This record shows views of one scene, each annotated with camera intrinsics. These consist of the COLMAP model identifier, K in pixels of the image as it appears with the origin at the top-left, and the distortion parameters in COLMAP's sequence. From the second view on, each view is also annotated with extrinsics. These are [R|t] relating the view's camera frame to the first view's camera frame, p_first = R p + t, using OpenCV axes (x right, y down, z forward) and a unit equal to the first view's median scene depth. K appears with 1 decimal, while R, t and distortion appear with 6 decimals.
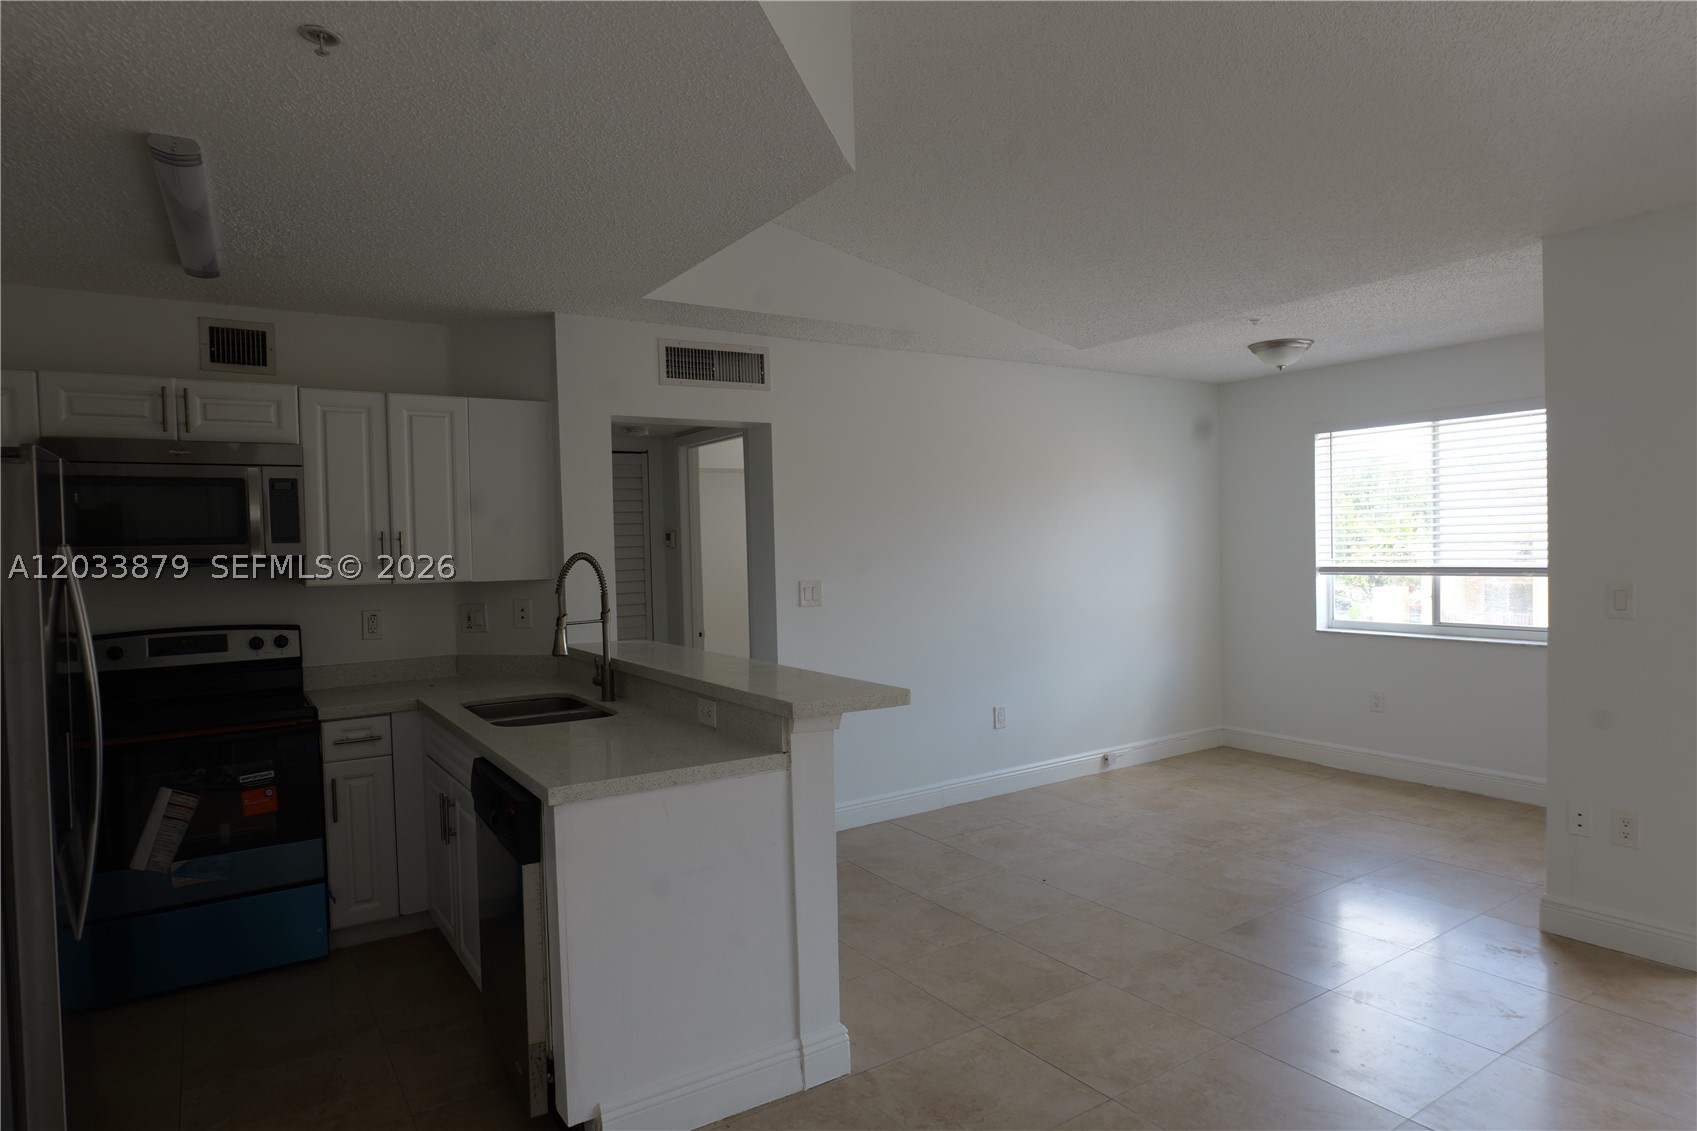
lens RADIAL K [[983.3, 0, 848.5], [0, 983.3, 565.5], [0, 0, 1]] dist [-0.041699, 0.020642]
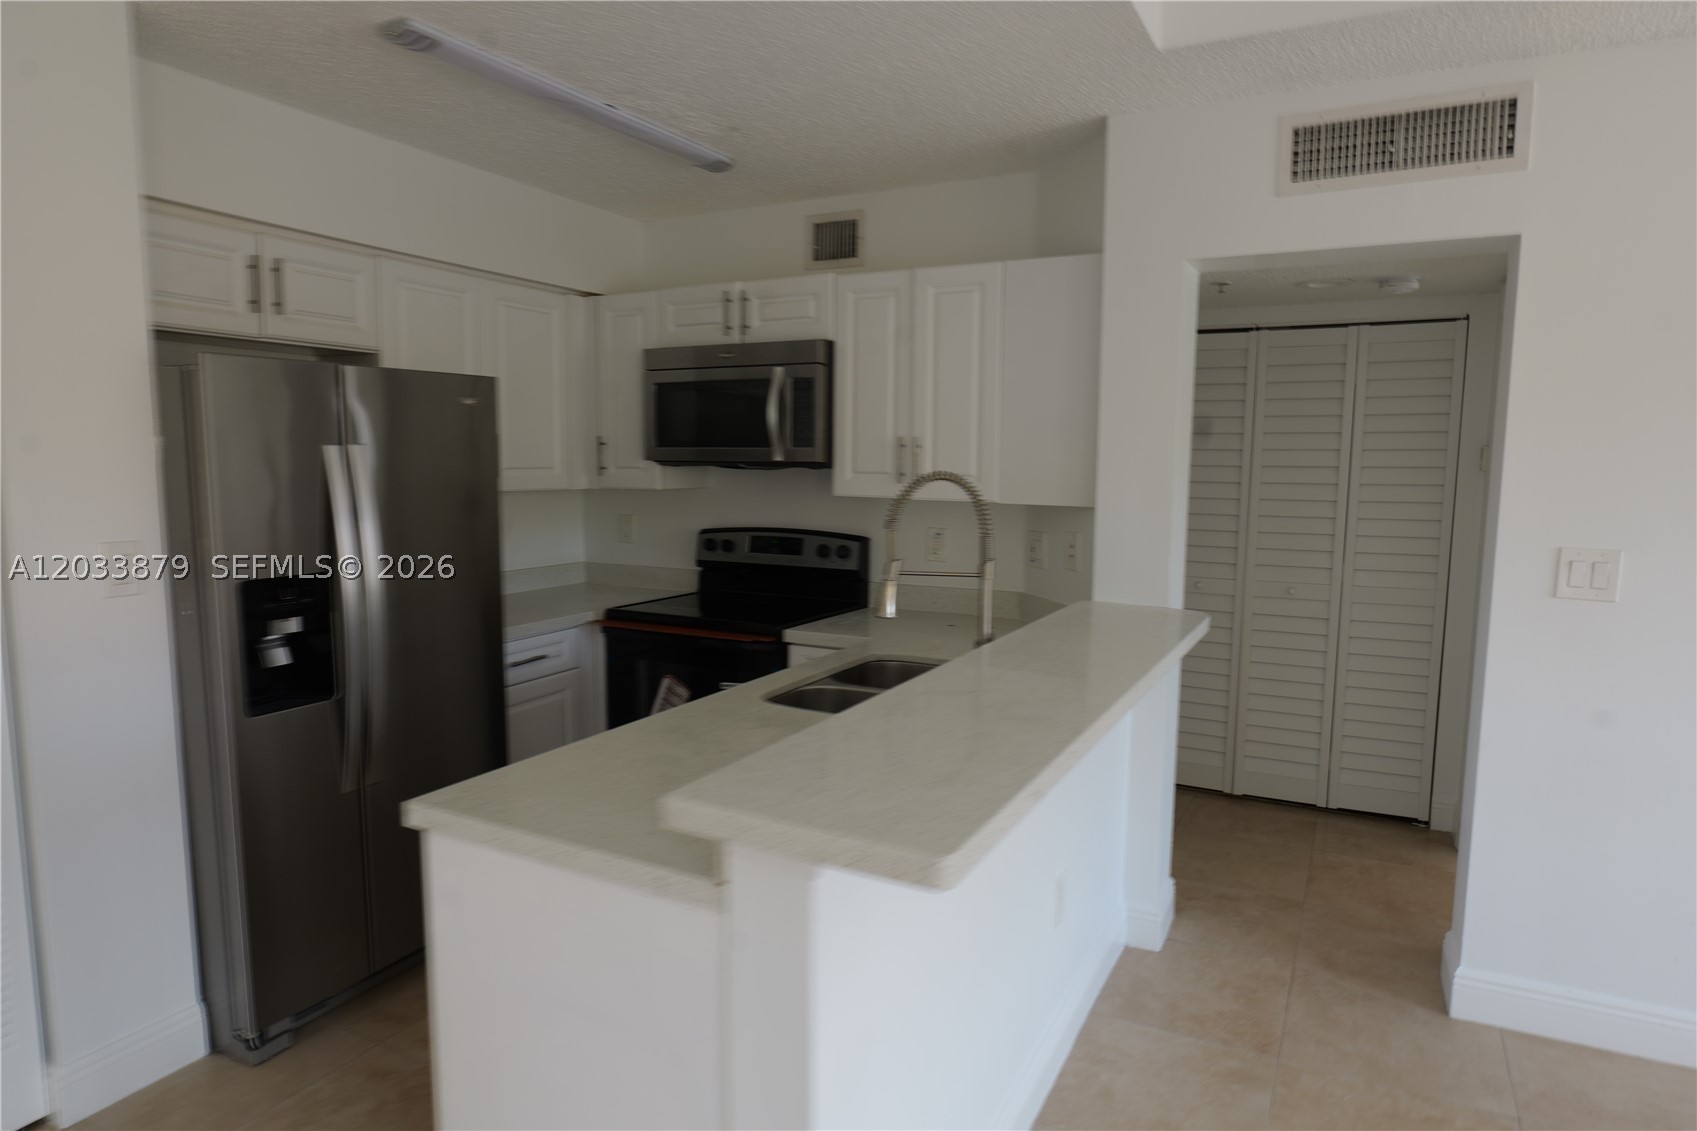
lens RADIAL K [[983.3, 0, 848.5], [0, 983.3, 565.5], [0, 0, 1]] dist [-0.041699, 0.020642]
pose [[0.482271, 0.123622, -0.867255, 0.254399], [-0.041424, 0.992104, 0.118382, -0.022758], [0.875042, -0.021167, 0.483584, 0.542372]]
